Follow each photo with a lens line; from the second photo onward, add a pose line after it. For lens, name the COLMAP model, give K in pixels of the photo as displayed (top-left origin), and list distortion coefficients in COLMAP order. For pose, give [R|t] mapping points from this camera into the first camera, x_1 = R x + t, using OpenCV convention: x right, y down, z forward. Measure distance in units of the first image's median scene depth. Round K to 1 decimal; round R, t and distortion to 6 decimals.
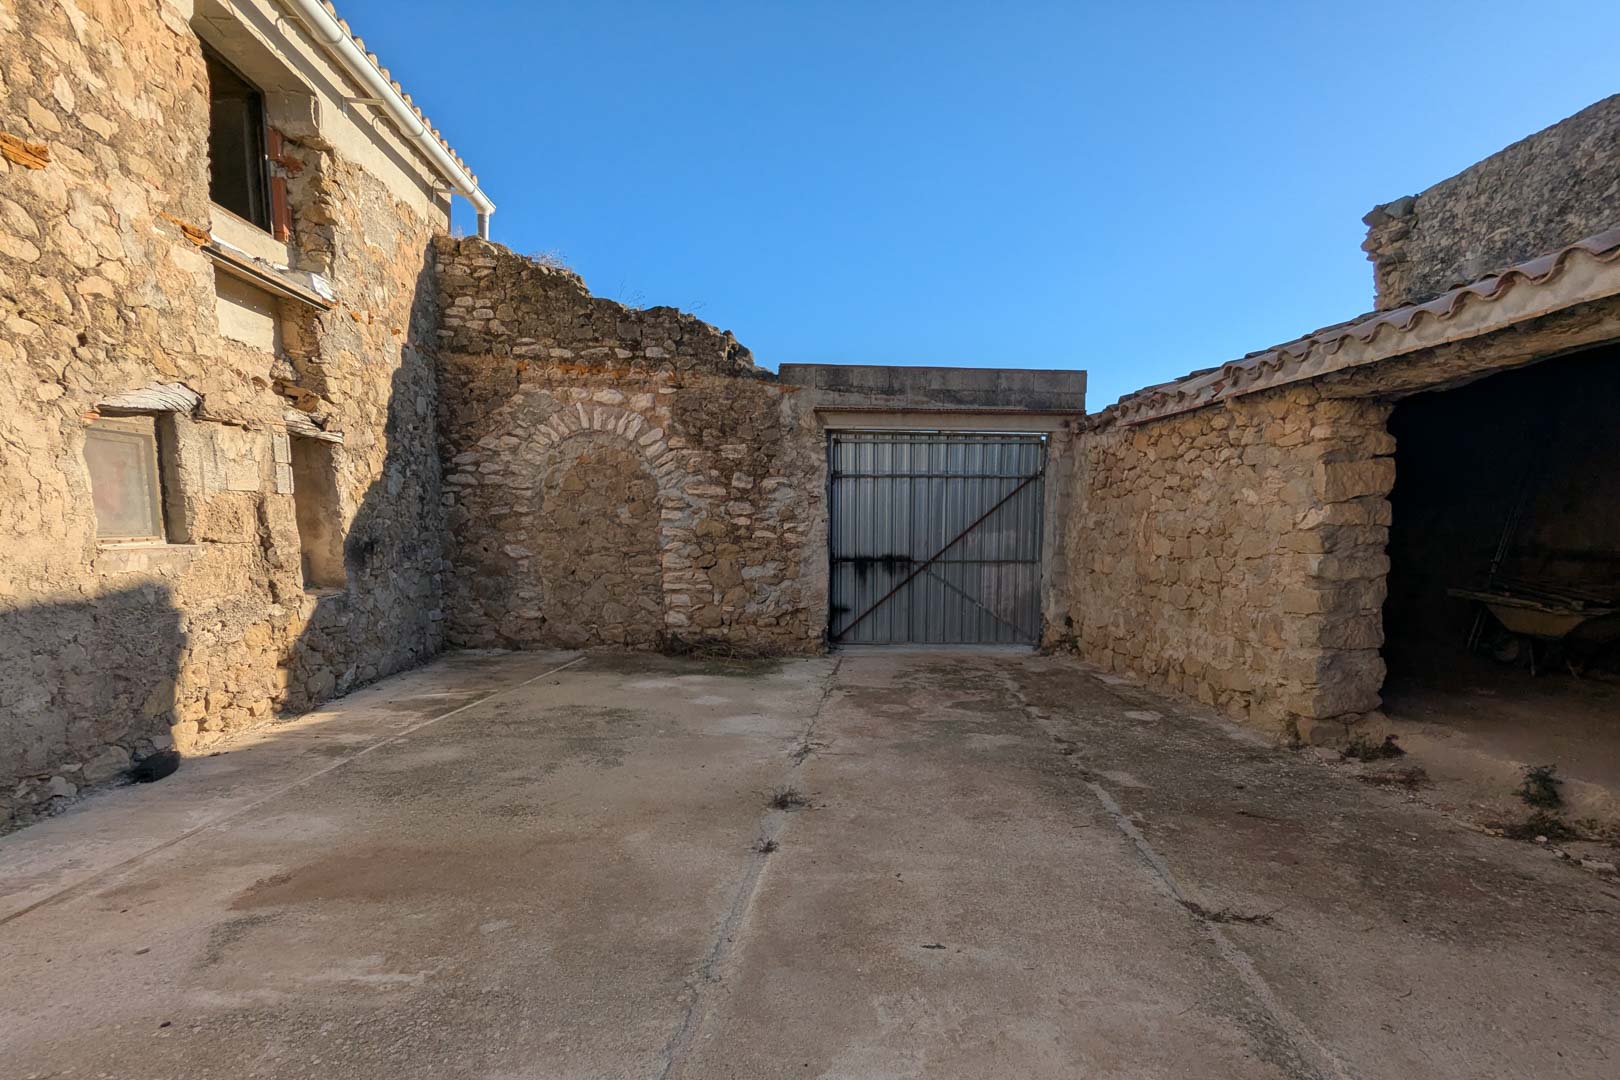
lens RADIAL K [[786.7, 0, 810.5], [0, 786.7, 606.7], [0, 0, 1]] dist [-0.001628, 0.000738]
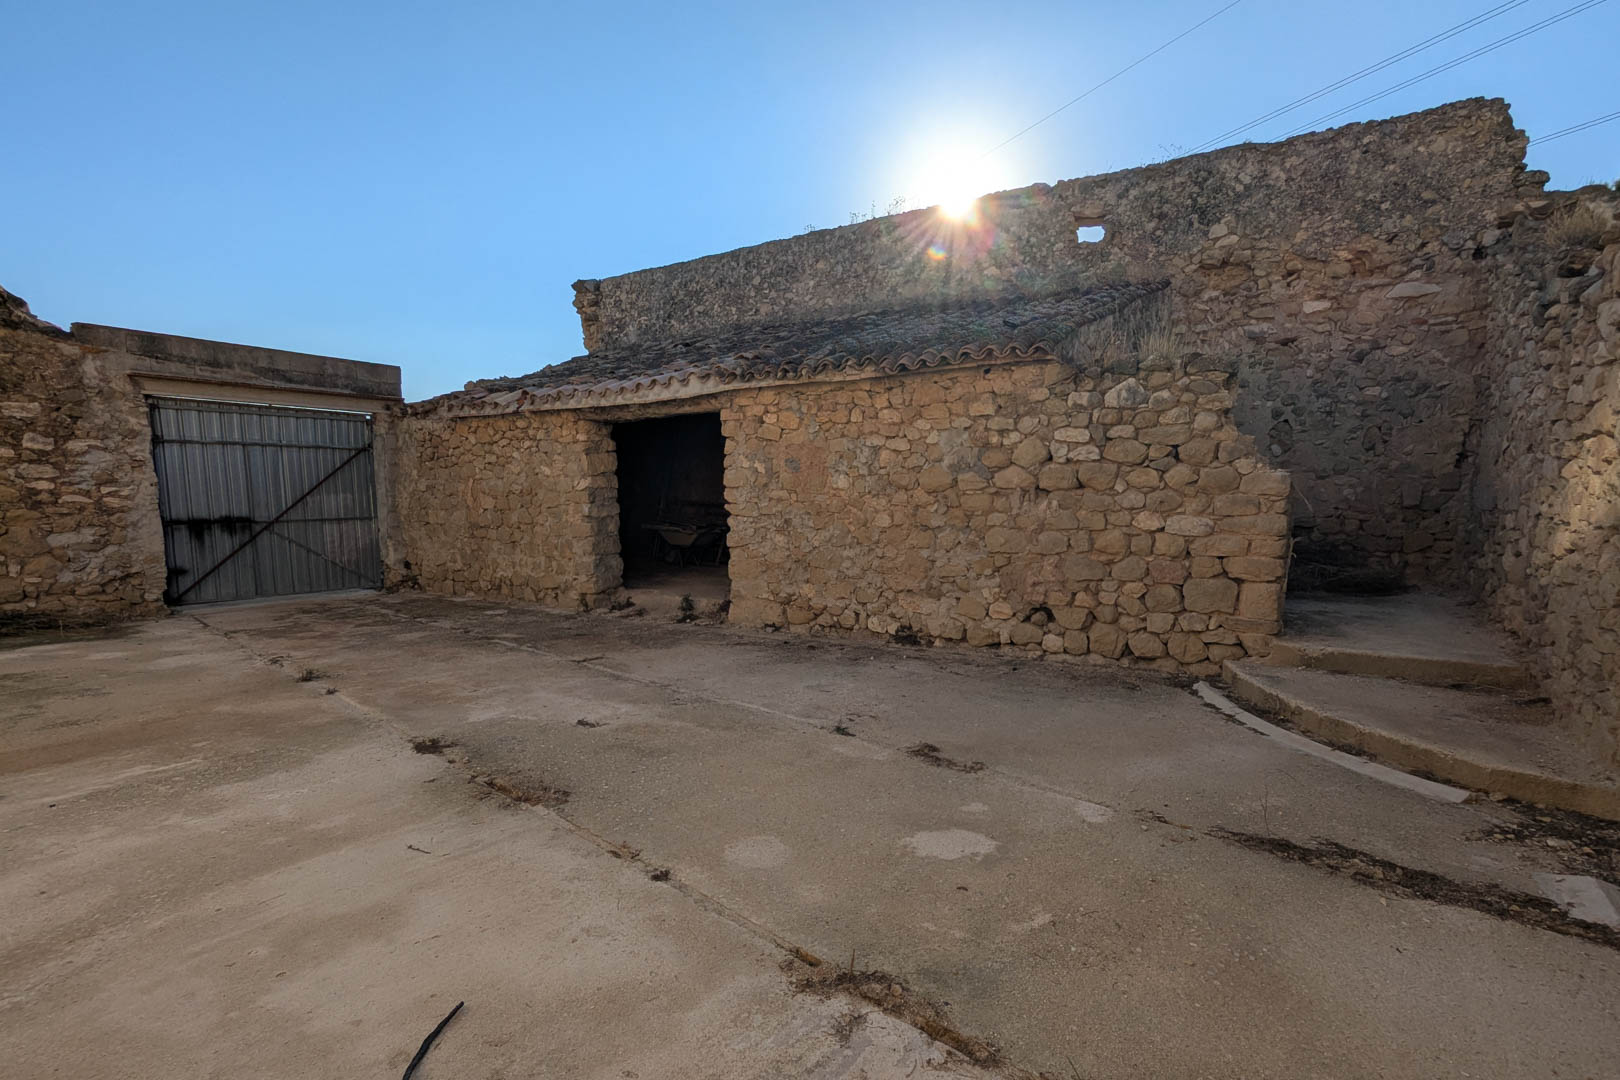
lens RADIAL K [[786.7, 0, 810.5], [0, 786.7, 606.7], [0, 0, 1]] dist [-0.001628, 0.000738]
pose [[0.617294, -0.119528, 0.777600, -0.275494], [0.083812, 0.992758, 0.086067, 0.032459], [-0.782255, 0.012043, 0.622841, -0.309925]]
